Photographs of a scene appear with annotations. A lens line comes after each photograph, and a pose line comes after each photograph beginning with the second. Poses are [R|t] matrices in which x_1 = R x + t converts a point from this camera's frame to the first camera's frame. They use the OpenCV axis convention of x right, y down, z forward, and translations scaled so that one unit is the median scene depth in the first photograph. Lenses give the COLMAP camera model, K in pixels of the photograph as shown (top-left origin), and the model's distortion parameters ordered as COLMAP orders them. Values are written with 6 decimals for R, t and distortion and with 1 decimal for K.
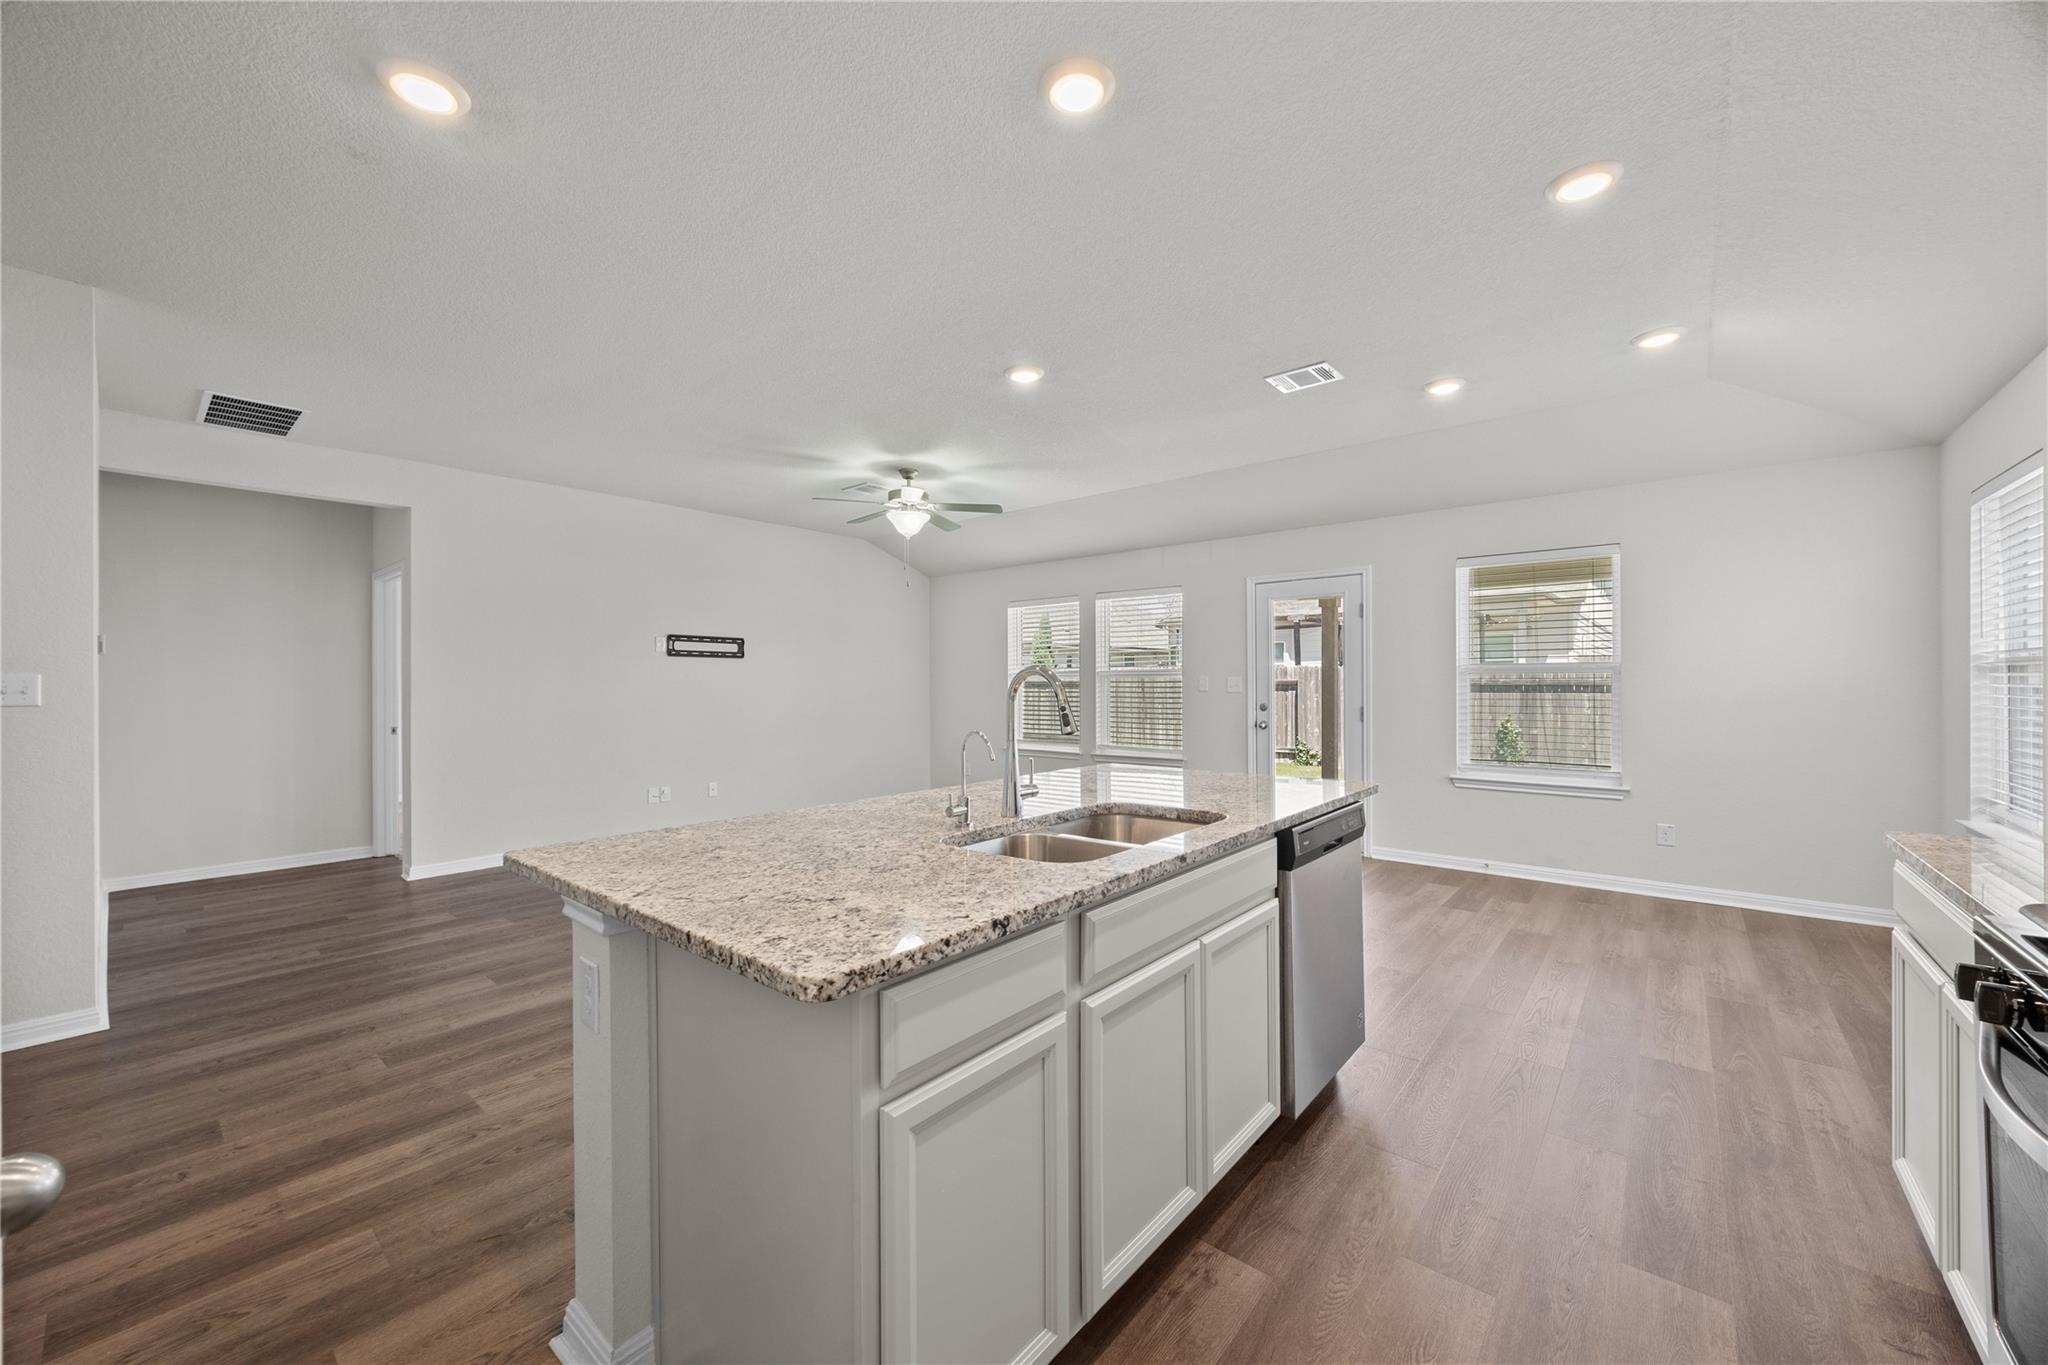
lens RADIAL K [[776.6, 0, 1015.8], [0, 776.6, 683.8], [0, 0, 1]] dist [-0.003665, 0.000925]
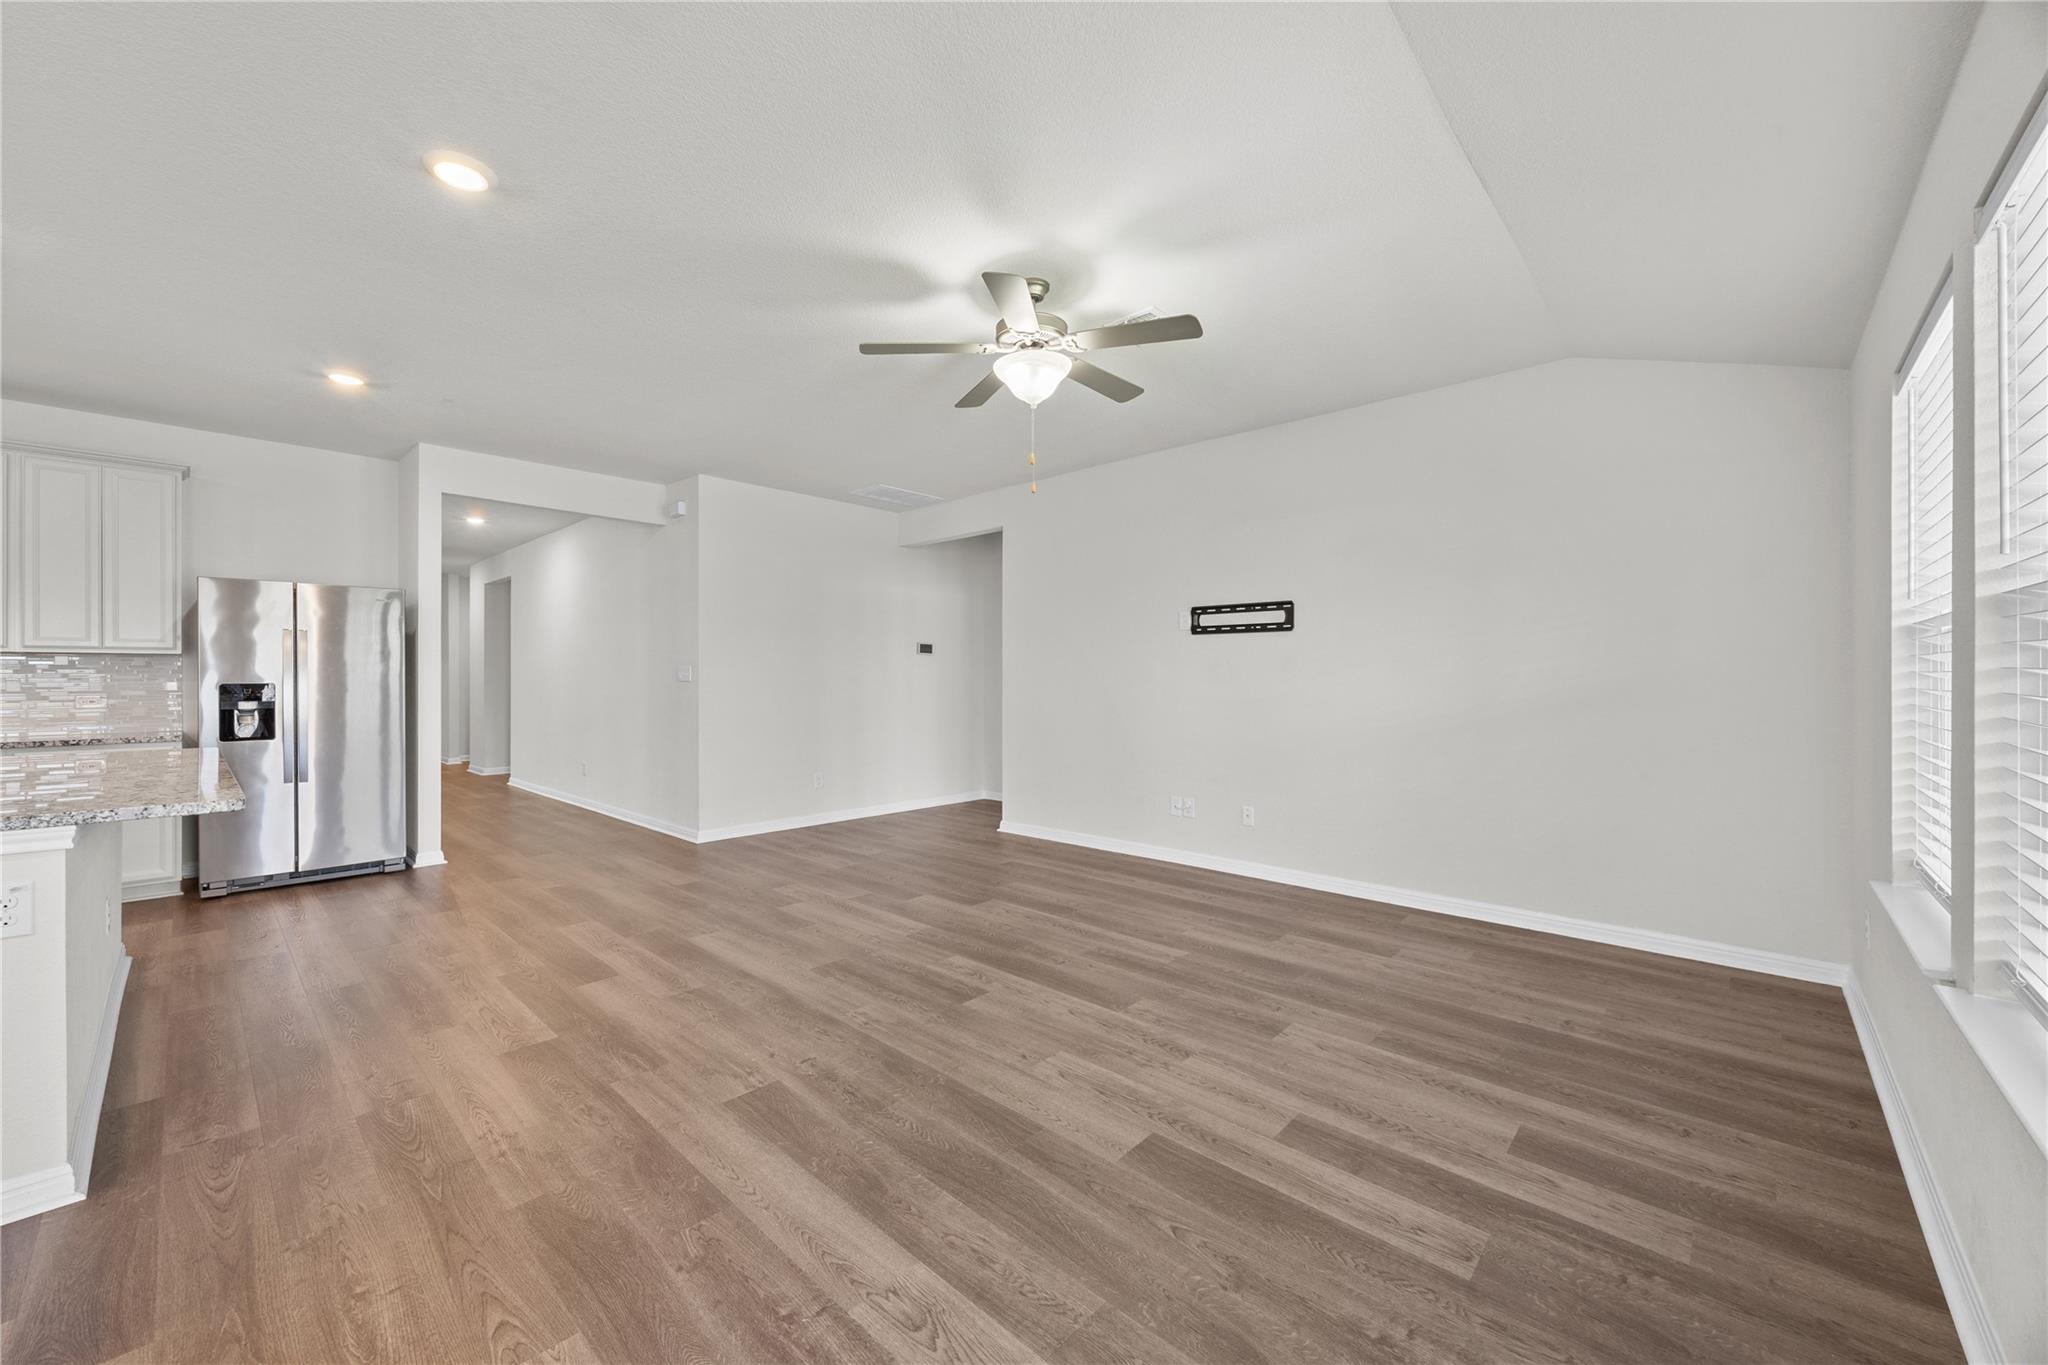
lens RADIAL K [[776.6, 0, 1003.5], [0, 776.6, 675.0], [0, 0, 1]] dist [-0.003665, 0.000925]
pose [[-0.050637, -0.002045, -0.998715, 0.448025], [0.001484, 0.999997, -0.002123, 0.008985], [0.998716, -0.001590, -0.050634, 1.074246]]
